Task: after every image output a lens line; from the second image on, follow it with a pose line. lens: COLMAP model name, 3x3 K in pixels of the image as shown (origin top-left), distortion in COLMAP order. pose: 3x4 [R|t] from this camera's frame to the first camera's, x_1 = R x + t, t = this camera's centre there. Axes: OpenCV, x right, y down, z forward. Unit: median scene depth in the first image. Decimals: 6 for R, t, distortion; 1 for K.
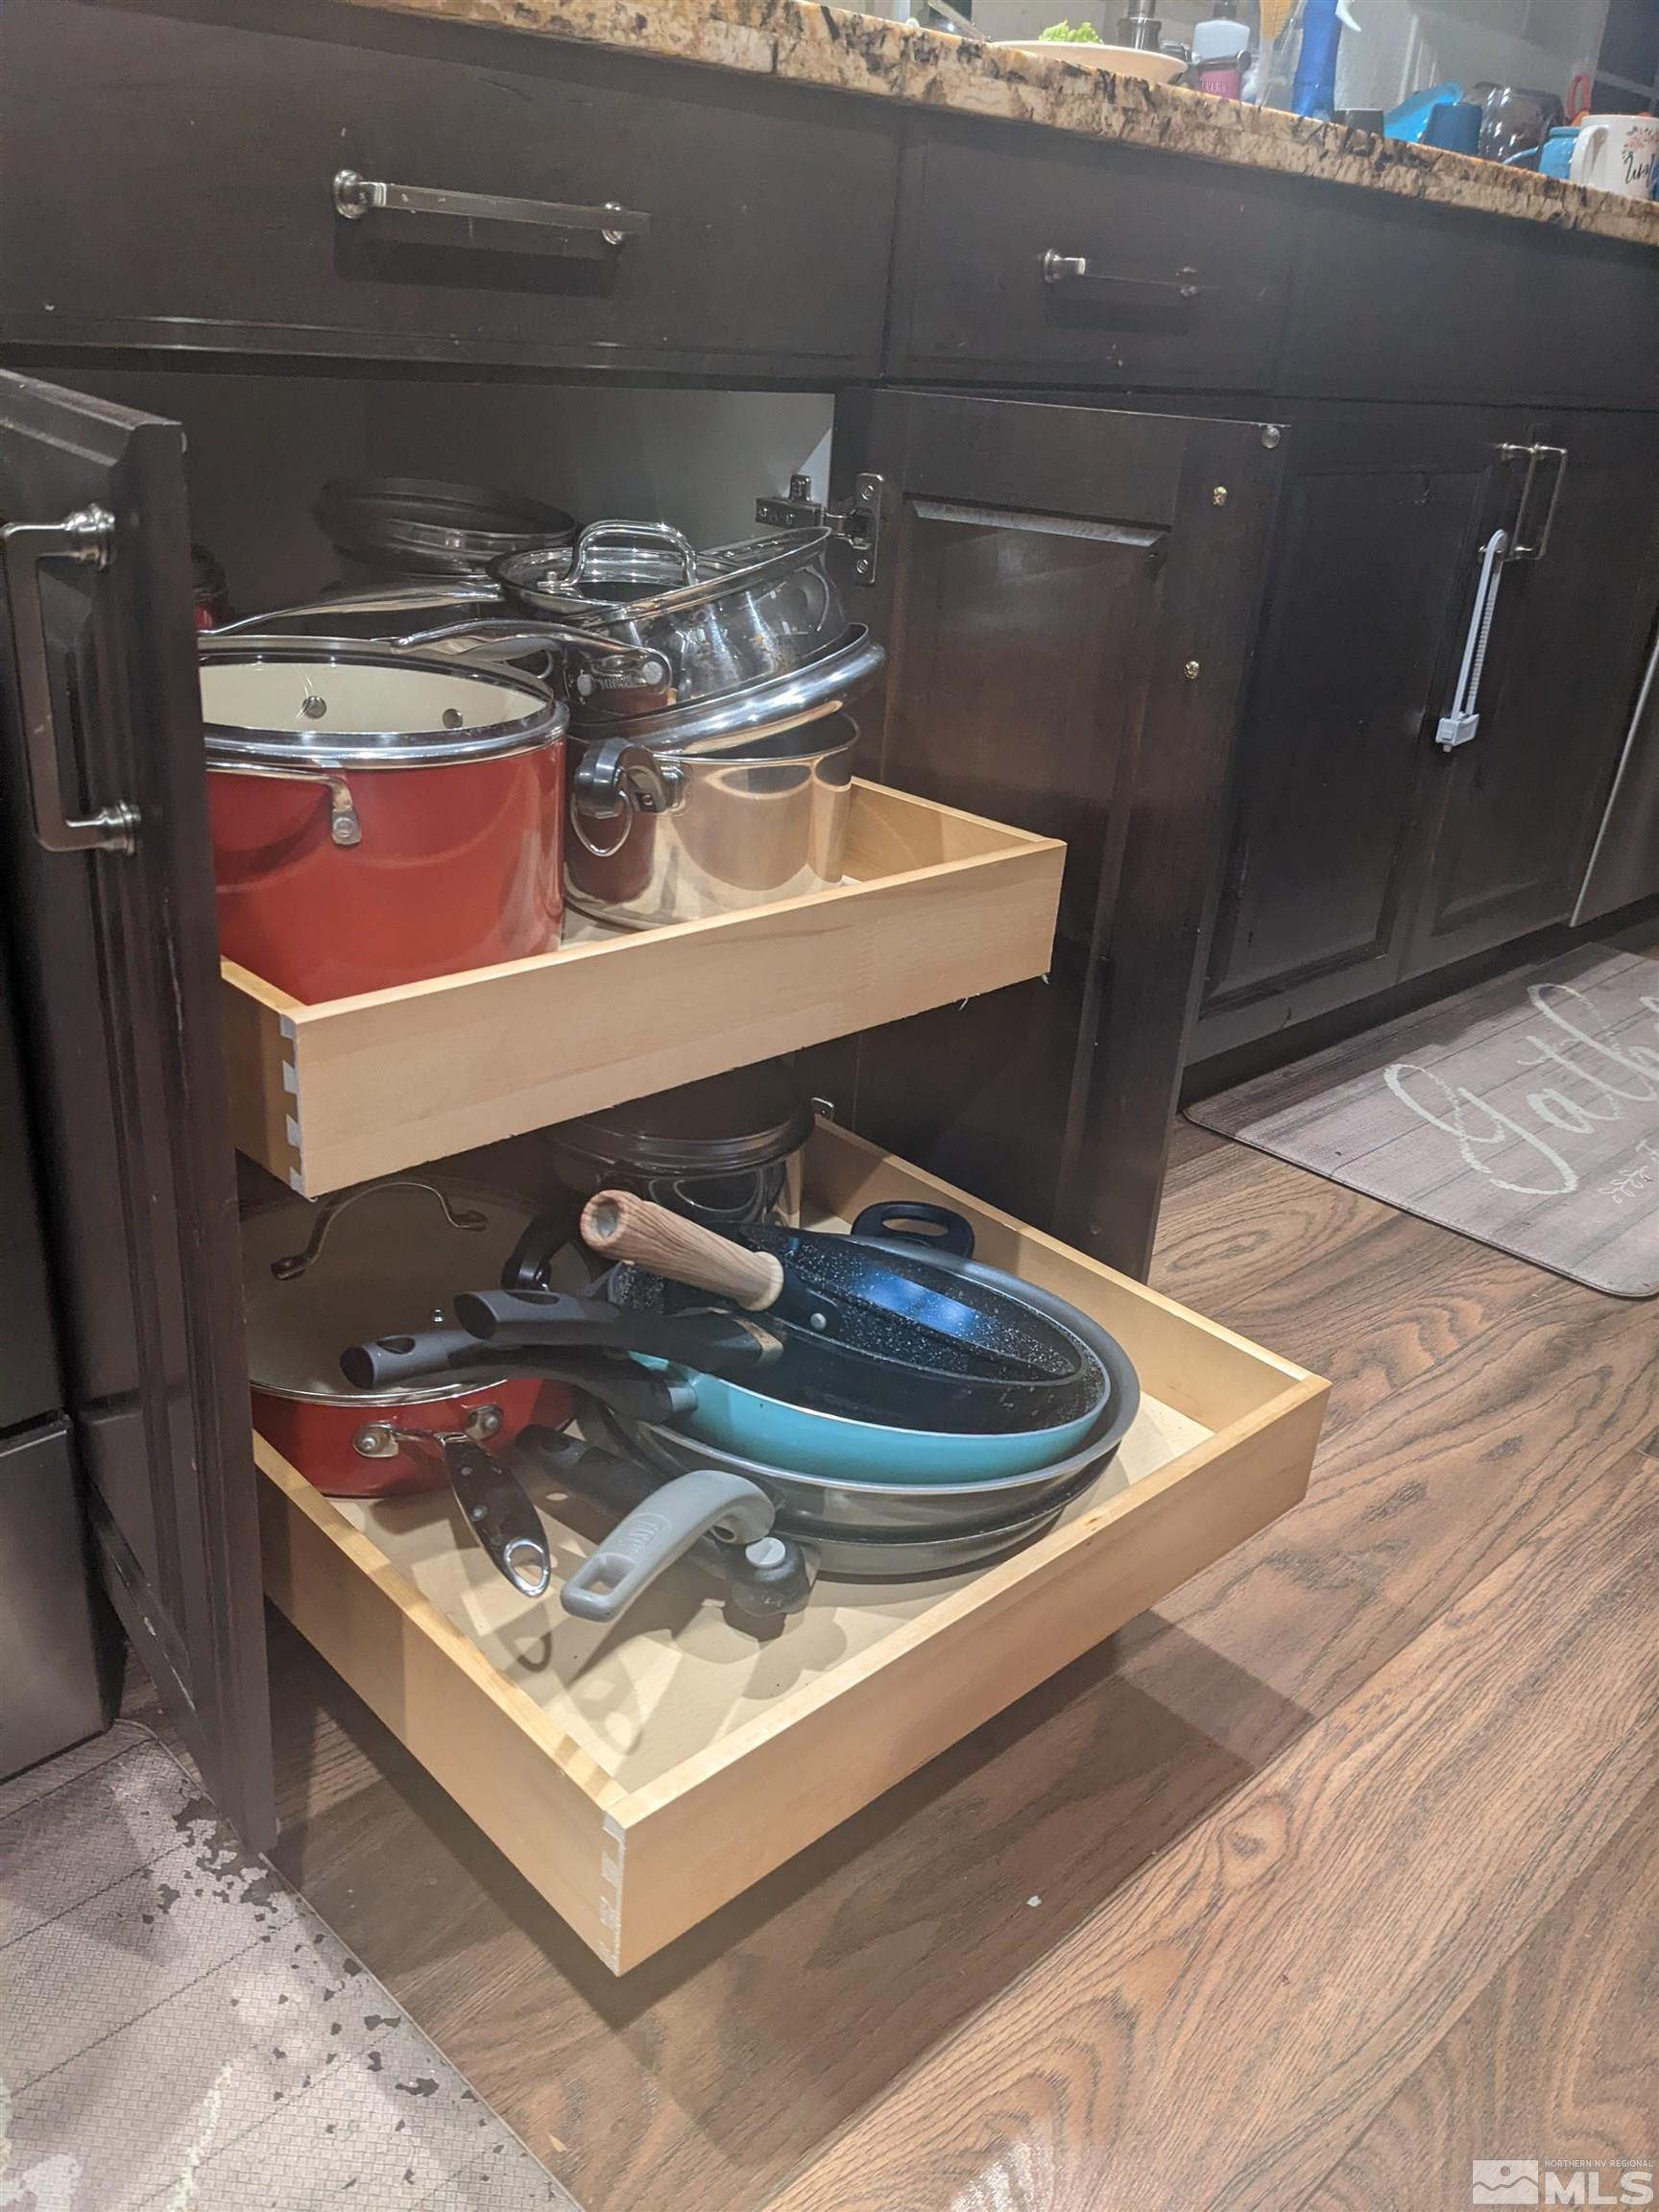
lens RADIAL K [[1773.1, 0, 818.1], [0, 1773.1, 1105.1], [0, 0, 1]] dist [0.054932, -0.098189]
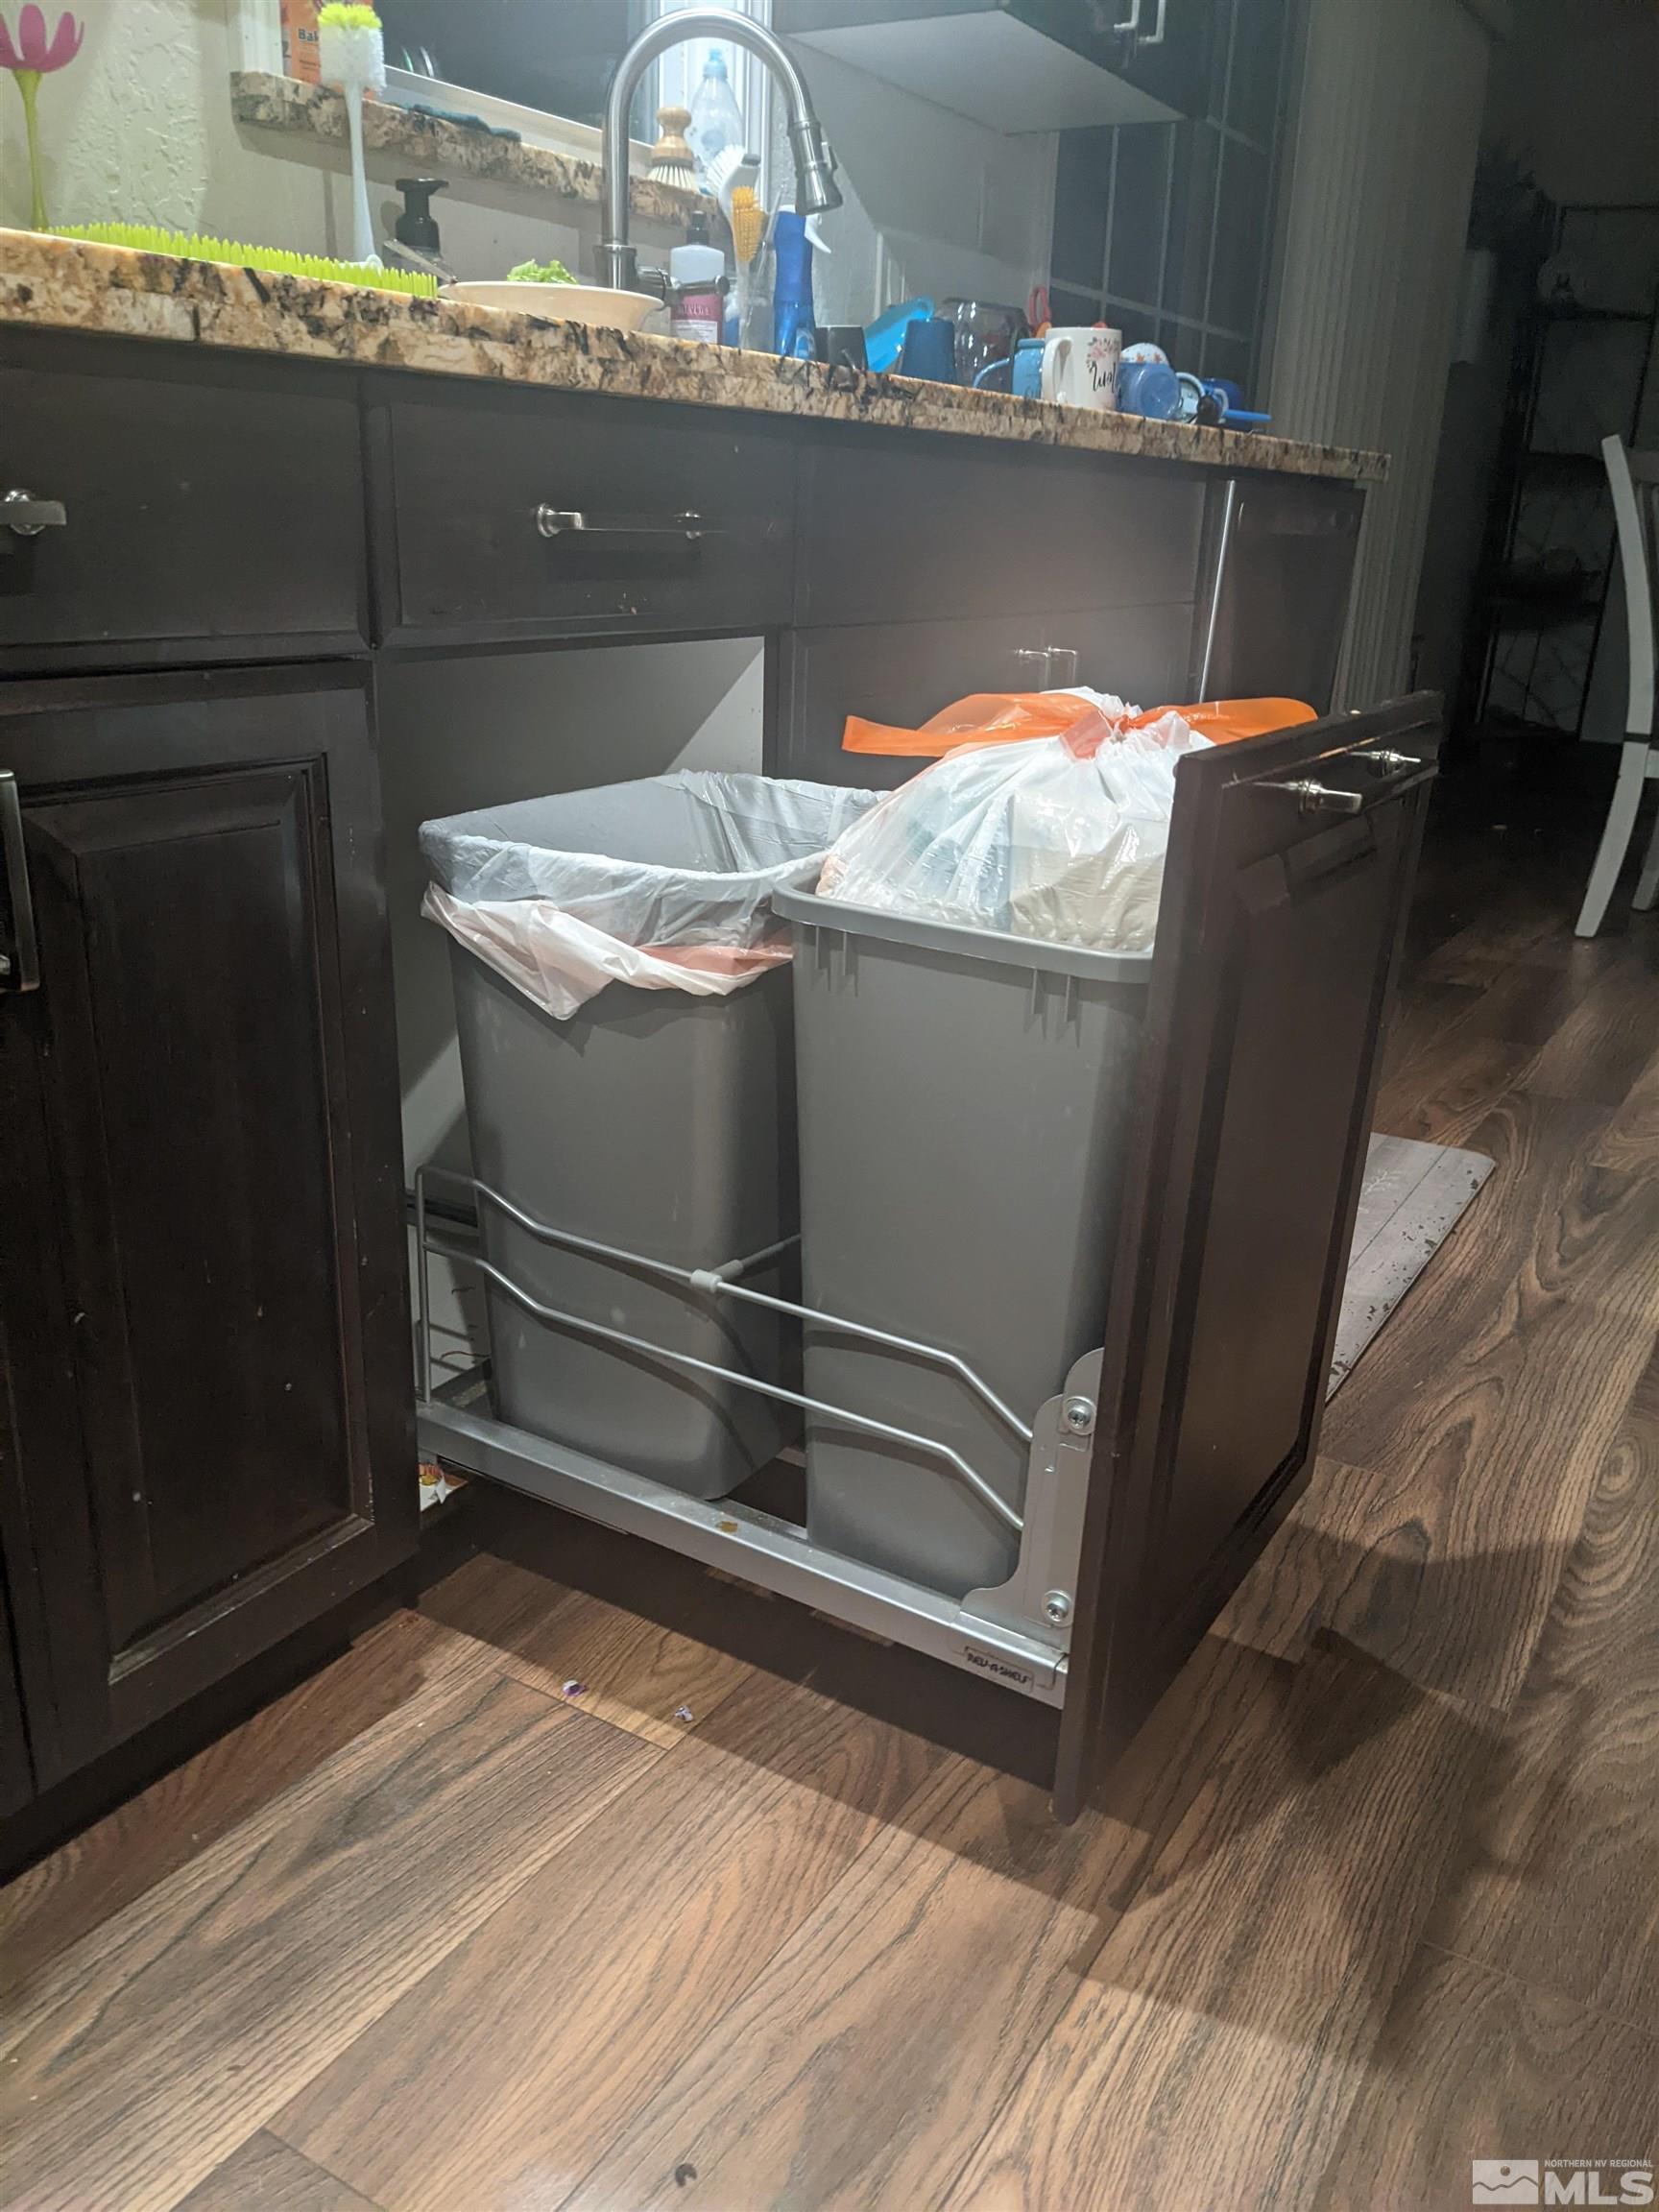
lens RADIAL K [[1747.4, 0, 863.5], [0, 1747.4, 1110.5], [0, 0, 1]] dist [0.056040, -0.087838]
pose [[0.963578, -0.122856, 0.237536, 0.033161], [0.140593, 0.988298, -0.059167, -0.082889], [-0.227487, 0.090408, 0.969575, 0.087430]]
